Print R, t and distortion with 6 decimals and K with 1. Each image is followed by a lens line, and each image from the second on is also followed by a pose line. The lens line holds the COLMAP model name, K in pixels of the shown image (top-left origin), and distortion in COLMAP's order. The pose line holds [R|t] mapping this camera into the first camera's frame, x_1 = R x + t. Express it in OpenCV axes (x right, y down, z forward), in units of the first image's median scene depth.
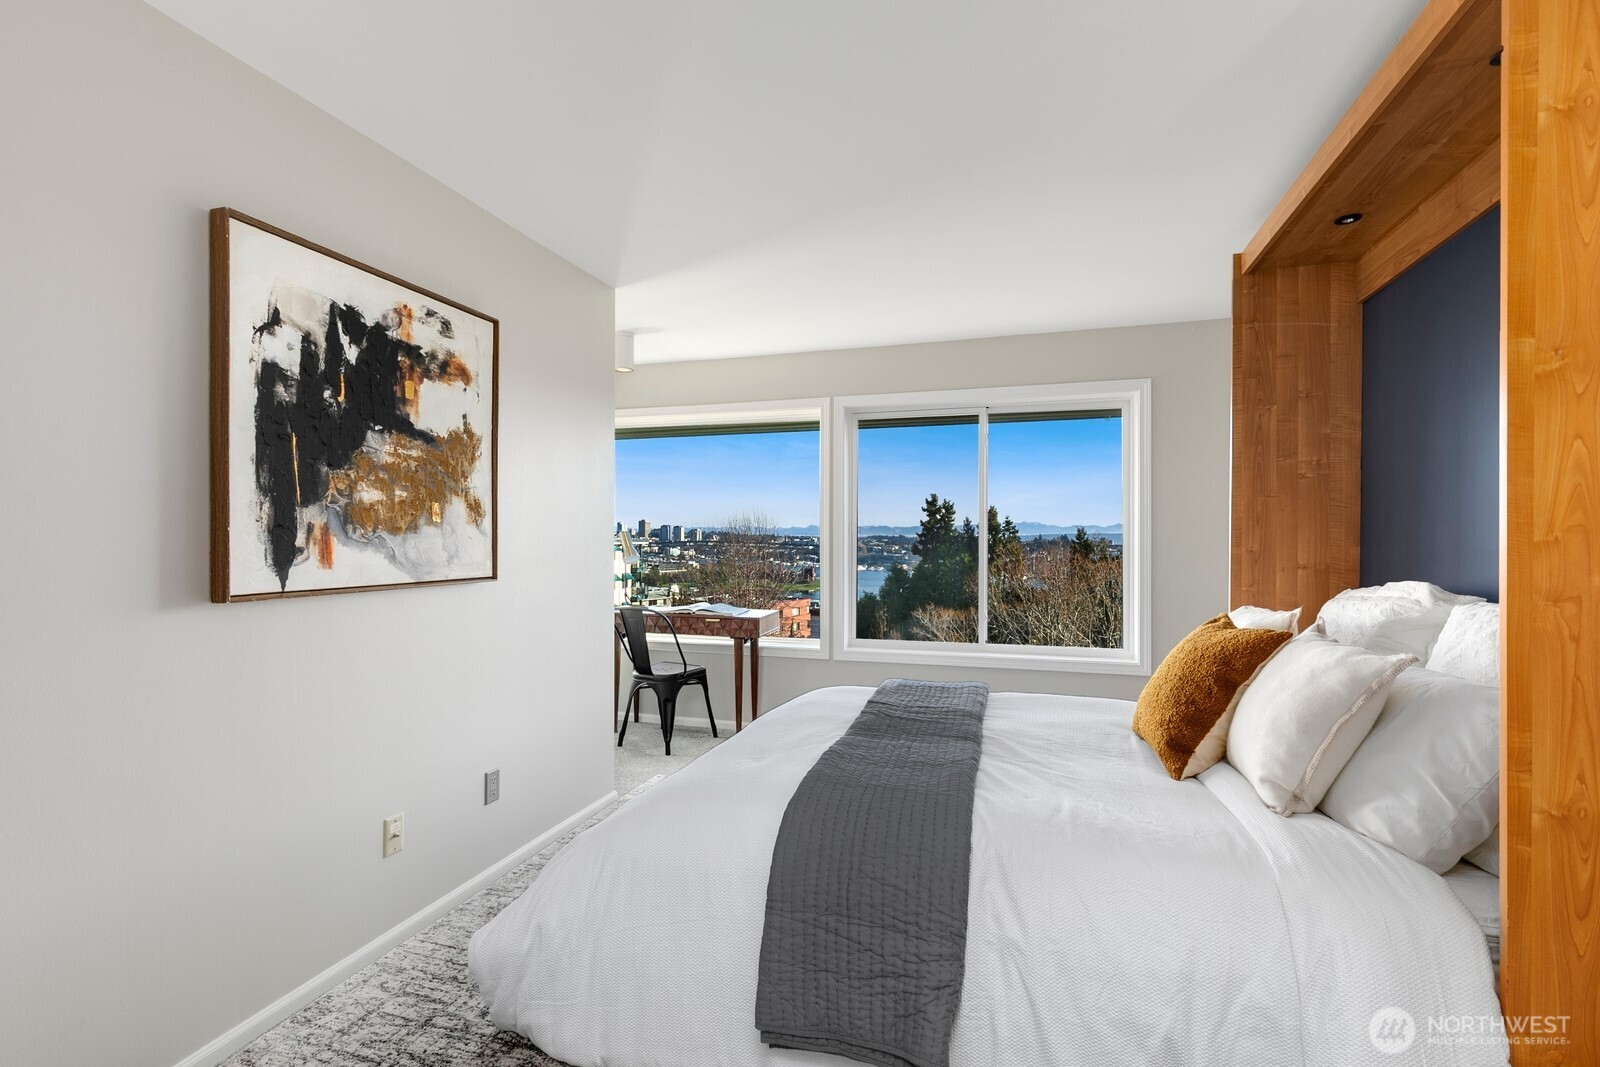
lens RADIAL K [[725.3, 0, 780.5], [0, 725.3, 535.5], [0, 0, 1]] dist [0.019114, -0.003436]
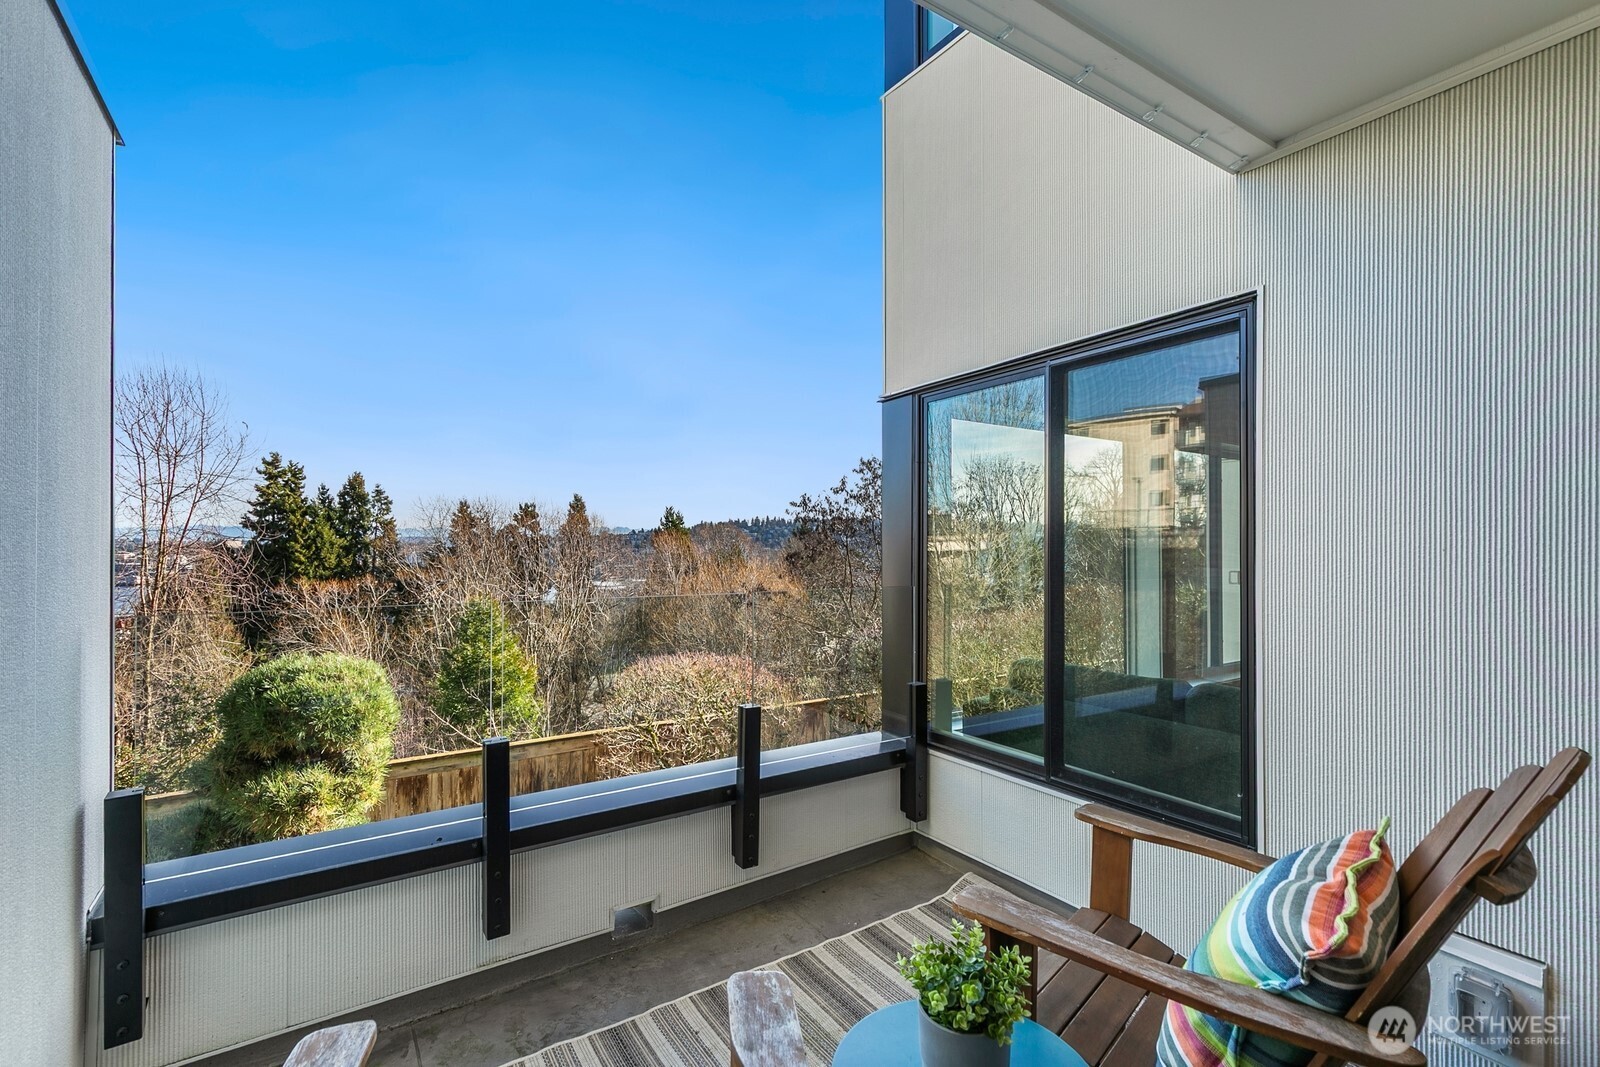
lens RADIAL K [[725.3, 0, 800.7], [0, 725.3, 543.7], [0, 0, 1]] dist [0.019114, -0.003436]
pose [[0.623002, -0.005271, 0.782203, -0.058424], [-0.000229, 0.999976, 0.006921, 0.037264], [-0.782220, -0.004491, 0.622986, 0.047145]]
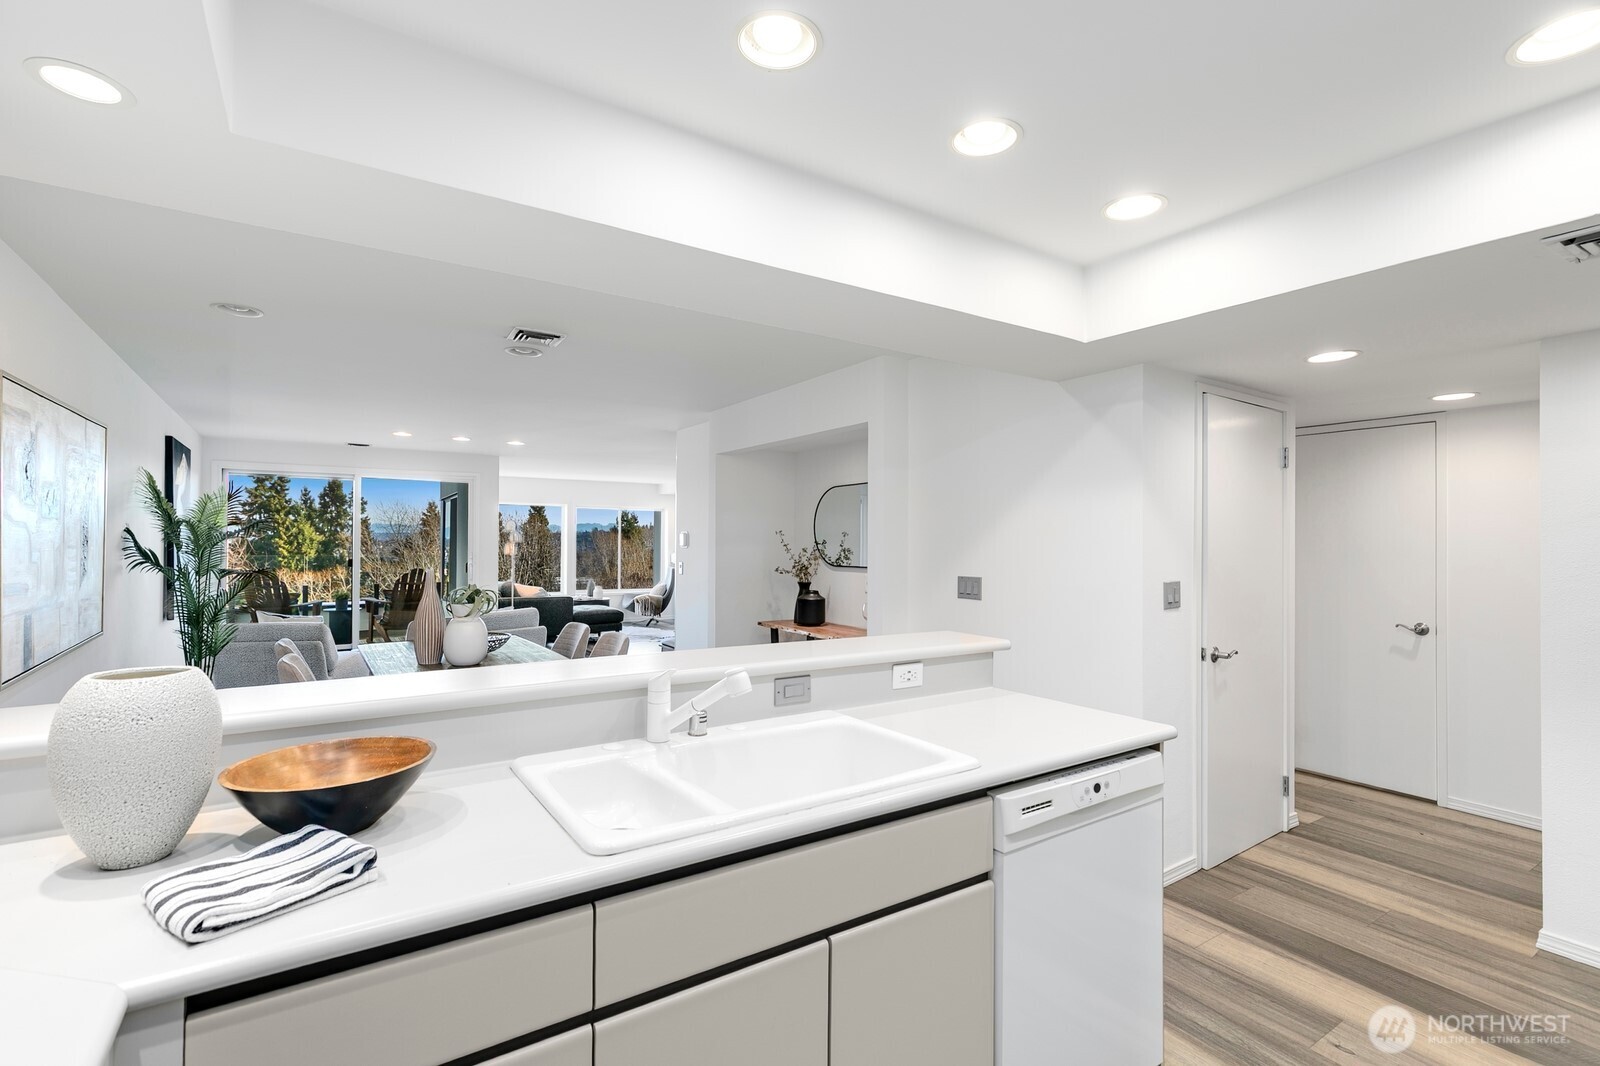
lens RADIAL K [[725.3, 0, 799.7], [0, 725.3, 523.4], [0, 0, 1]] dist [0.019114, -0.003436]
pose [[0.614262, 0.020861, 0.788827, -0.094632], [-0.007966, 0.999763, -0.020237, 0.036000], [-0.789062, 0.006147, 0.614283, -0.082496]]
